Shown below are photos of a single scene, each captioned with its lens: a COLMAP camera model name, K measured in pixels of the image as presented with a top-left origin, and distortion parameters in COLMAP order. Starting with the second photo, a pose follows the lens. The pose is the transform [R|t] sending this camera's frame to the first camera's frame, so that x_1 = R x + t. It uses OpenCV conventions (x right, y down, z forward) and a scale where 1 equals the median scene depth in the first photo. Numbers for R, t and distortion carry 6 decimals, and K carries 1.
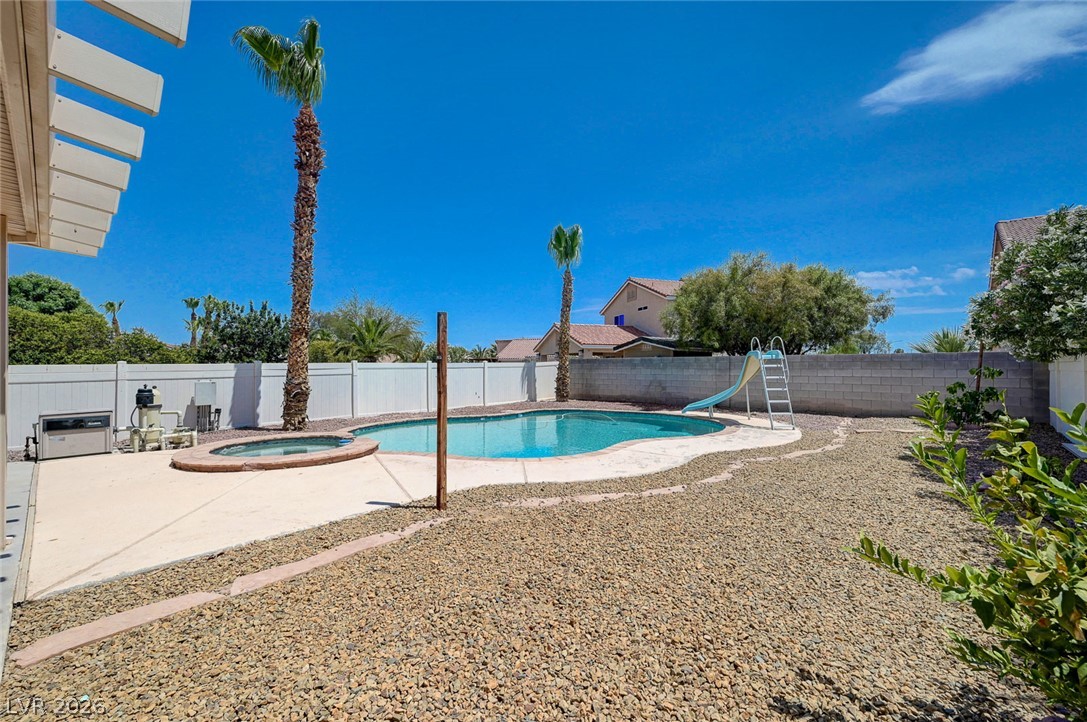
lens RADIAL K [[453.9, 0, 543.5], [0, 453.9, 361.0], [0, 0, 1]] dist [0.016812, -0.003443]
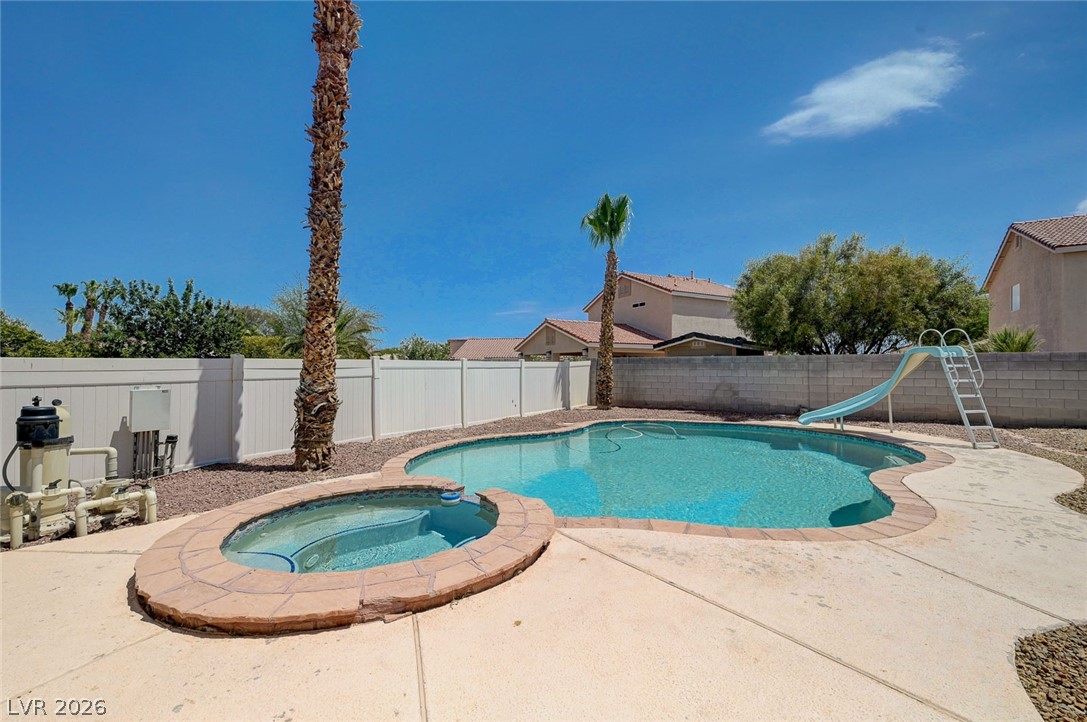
lens RADIAL K [[453.9, 0, 543.5], [0, 453.9, 361.0], [0, 0, 1]] dist [0.016812, -0.003443]
pose [[0.988004, 0.005144, 0.154342, -0.277700], [-0.004448, 0.999978, -0.004861, 0.008454], [-0.154363, 0.004116, 0.988006, 0.291658]]
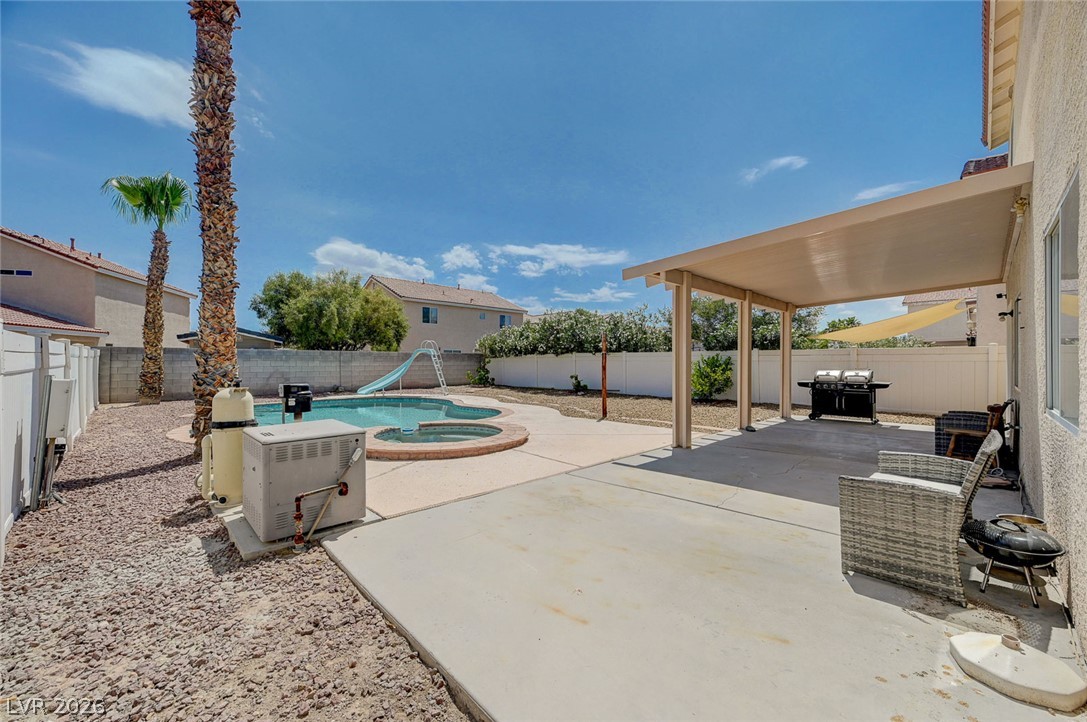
lens RADIAL K [[425.9, 0, 544.9], [0, 425.9, 362.5], [0, 0, 1]] dist [0.007932, 0.000096]
pose [[0.066034, 0.002829, 0.997813, -0.883851], [-0.011882, 0.999927, -0.002048, 0.020485], [-0.997747, -0.011721, 0.066063, 0.438066]]
